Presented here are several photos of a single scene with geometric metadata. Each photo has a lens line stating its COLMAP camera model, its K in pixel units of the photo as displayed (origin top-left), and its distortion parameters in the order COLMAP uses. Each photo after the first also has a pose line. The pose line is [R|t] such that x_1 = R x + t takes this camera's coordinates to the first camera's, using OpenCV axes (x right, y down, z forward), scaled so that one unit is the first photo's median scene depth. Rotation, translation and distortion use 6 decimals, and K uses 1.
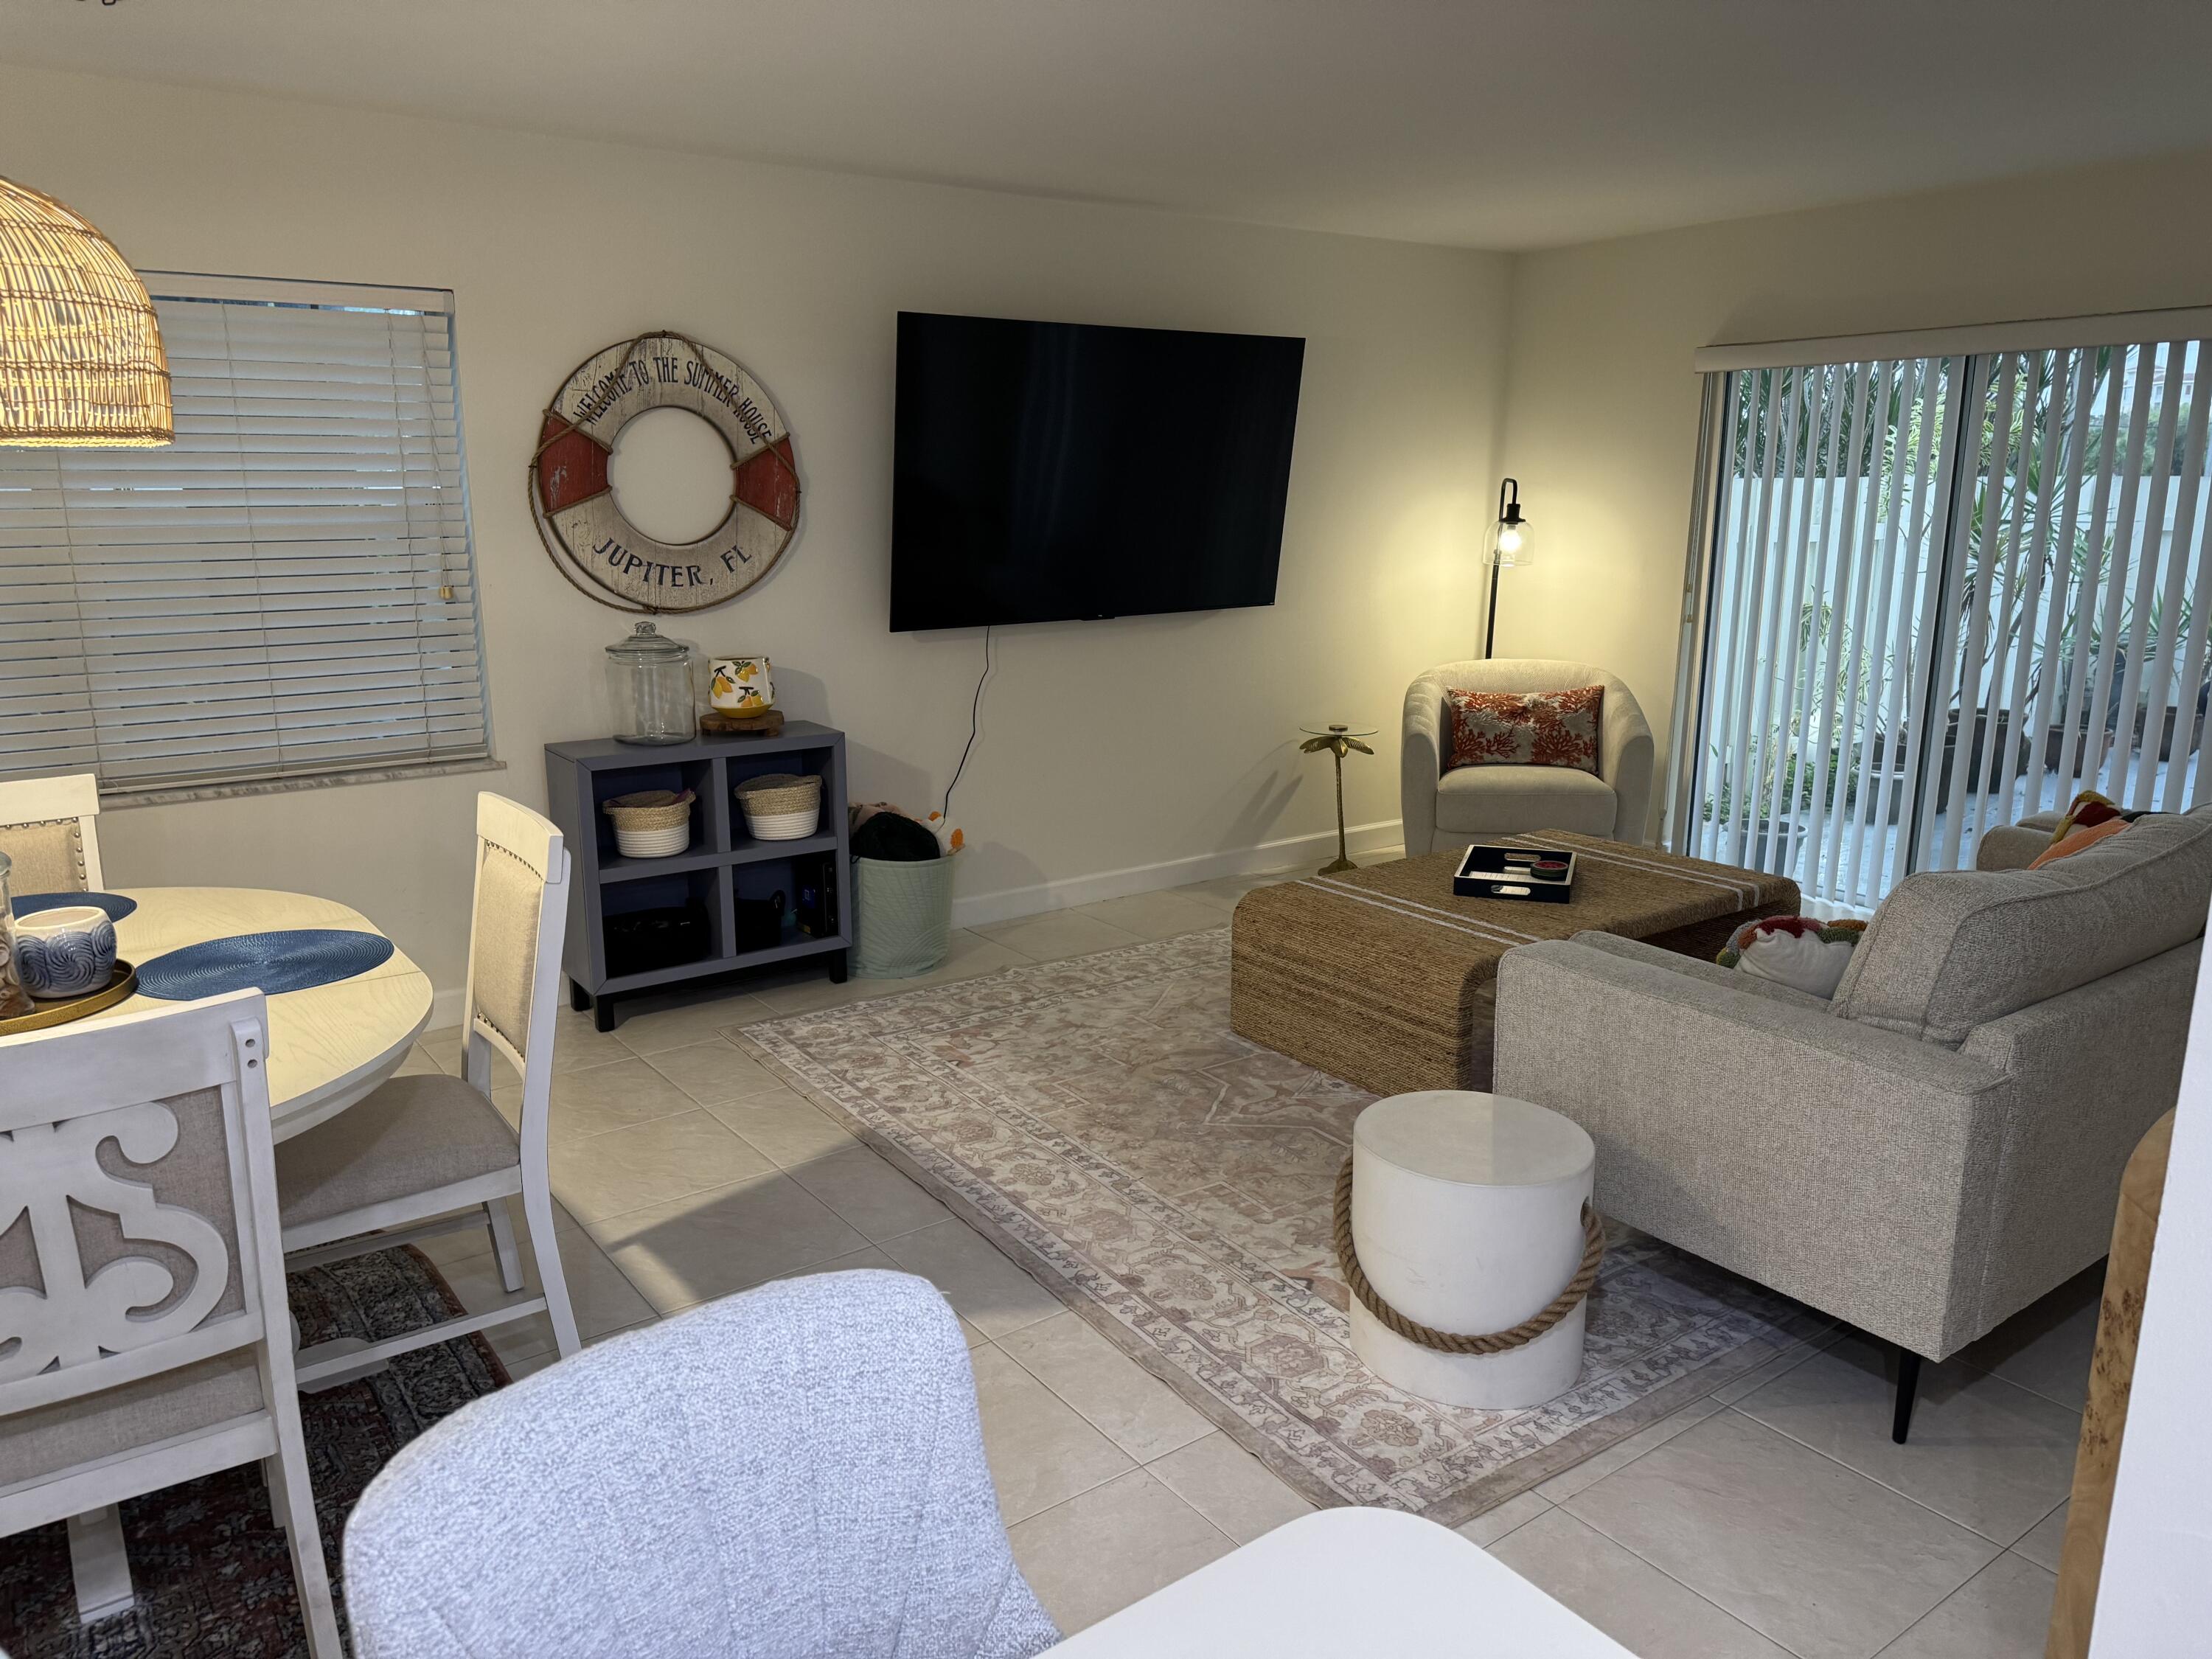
lens RADIAL K [[1558.3, 0, 1102.8], [0, 1558.3, 822.3], [0, 0, 1]] dist [0.044360, -0.043860]
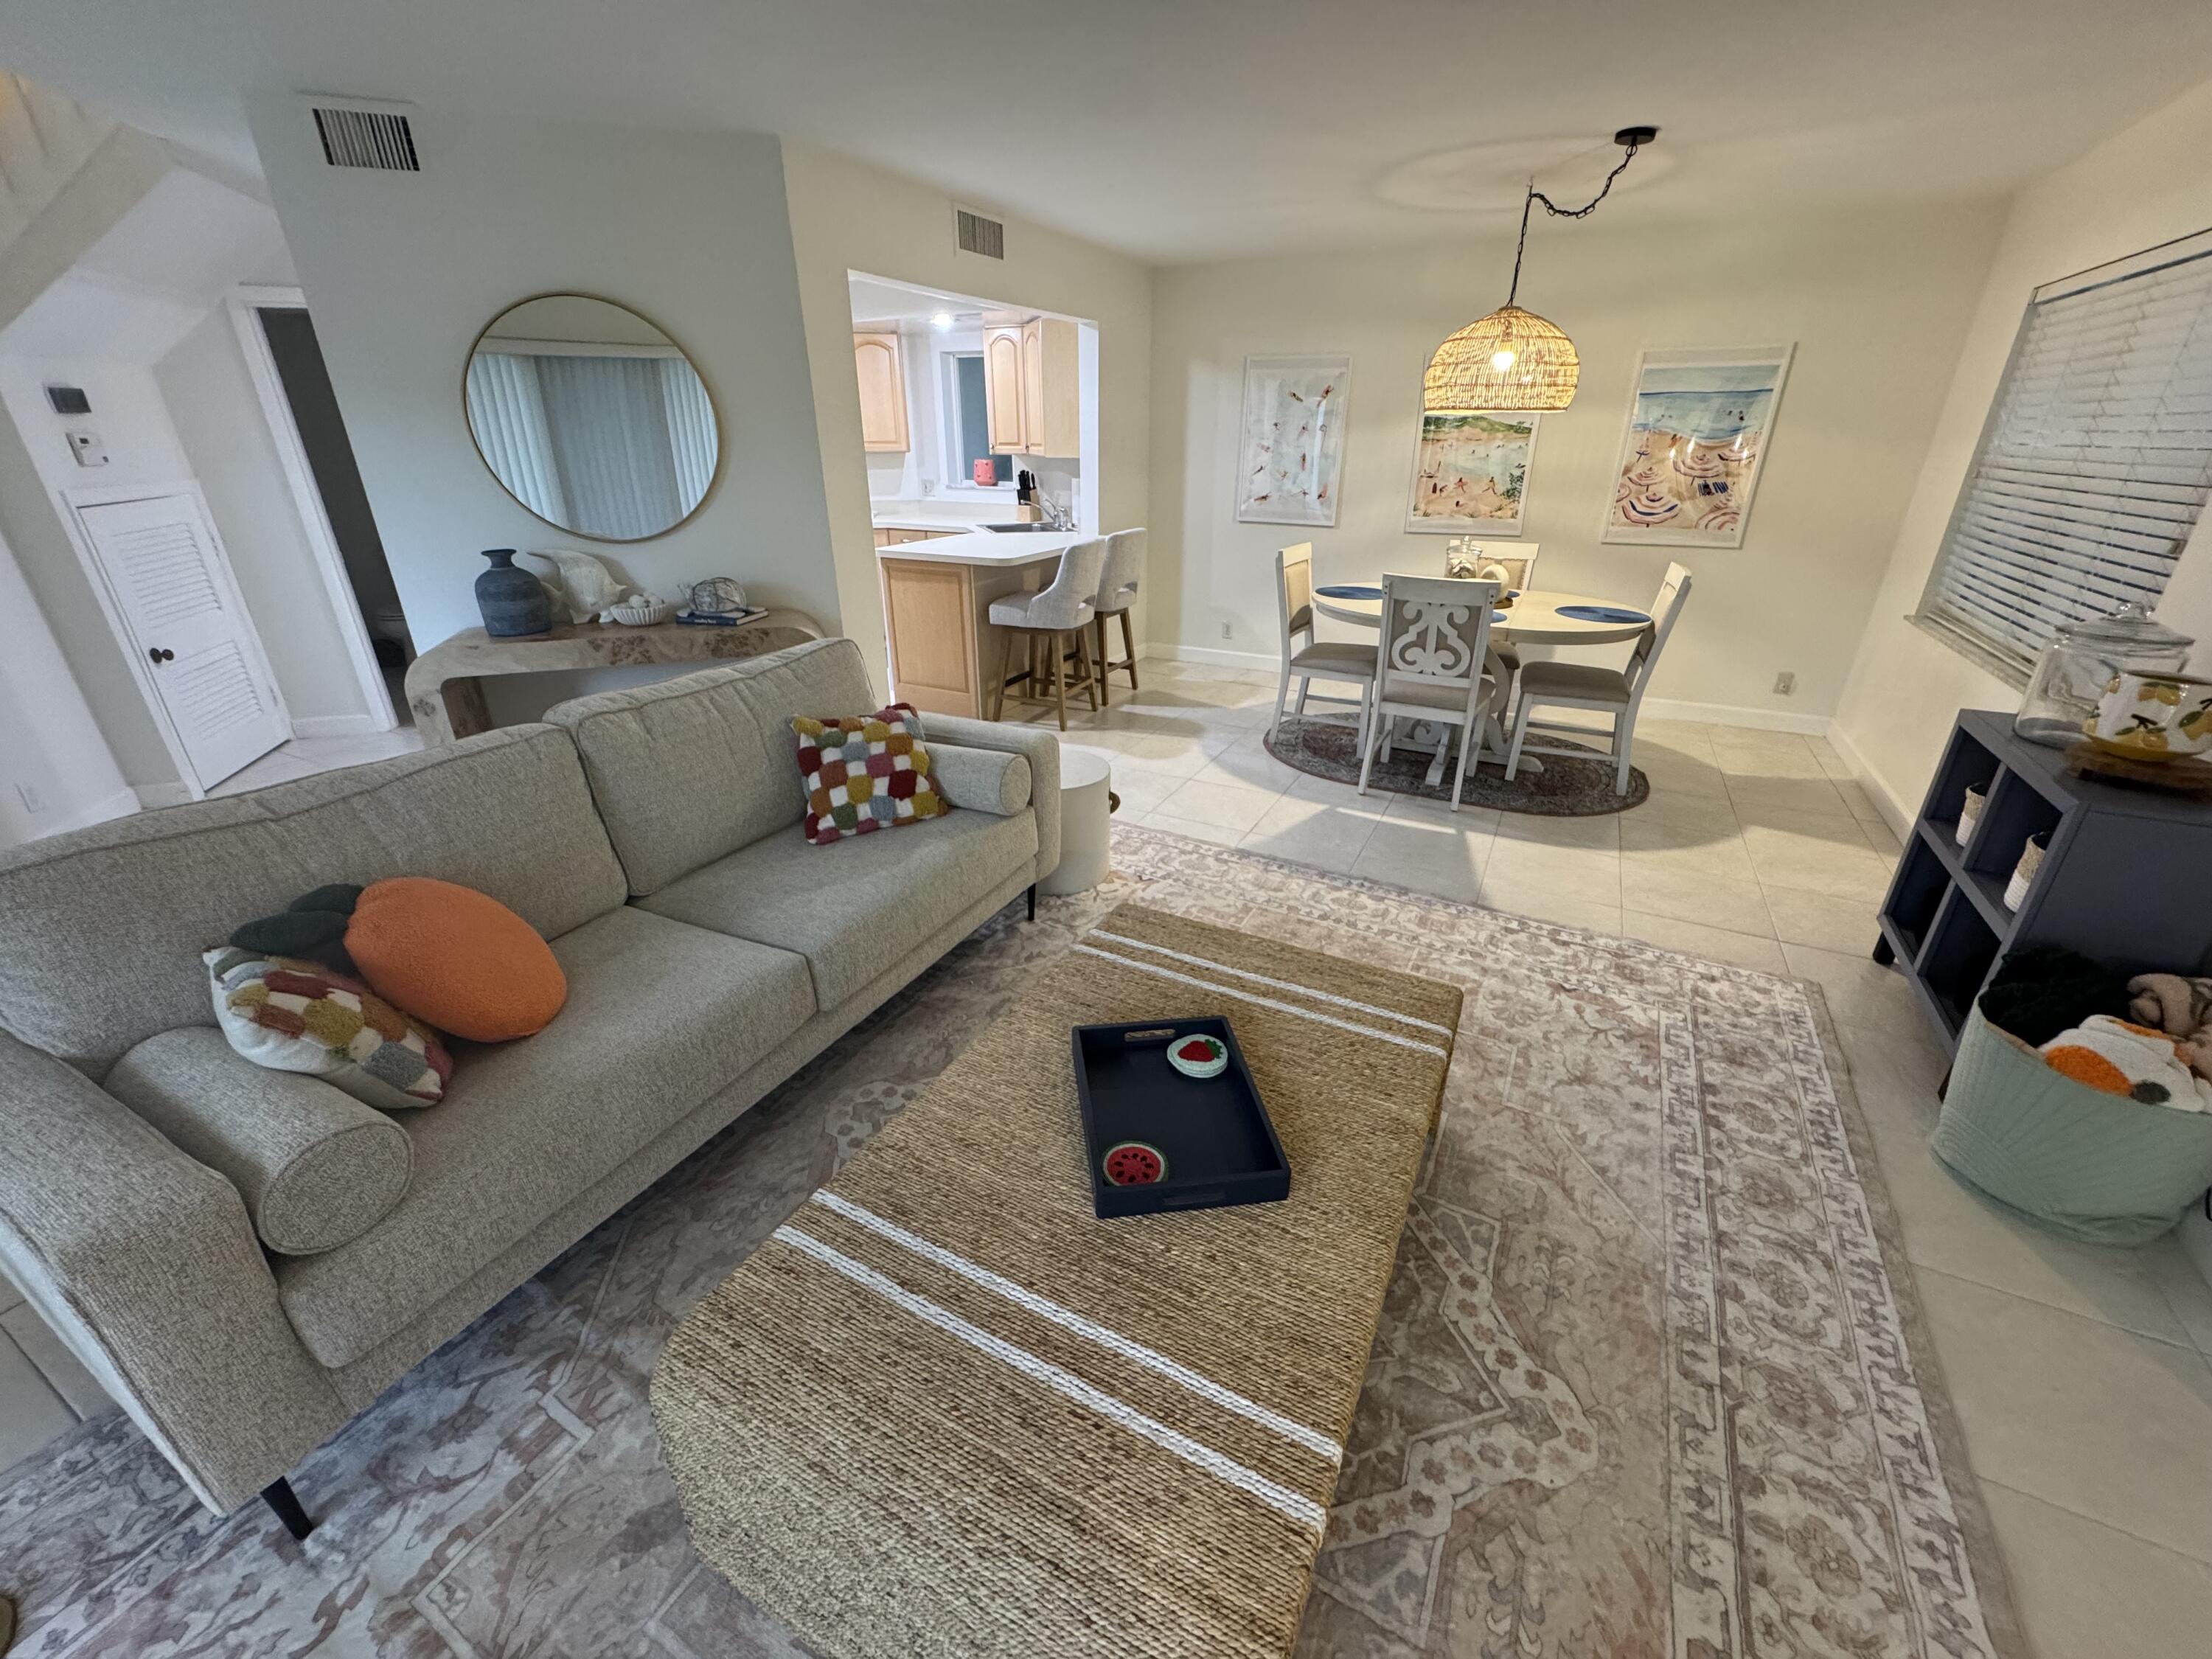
lens RADIAL K [[882.4, 0, 1105.8], [0, 882.4, 826.6], [0, 0, 1]] dist [-0.003397, 0.000921]
pose [[-0.896287, 0.180554, -0.405055, 0.430450], [-0.096125, 0.812558, 0.574900, -0.264035], [0.432932, 0.554211, -0.710929, 1.246824]]
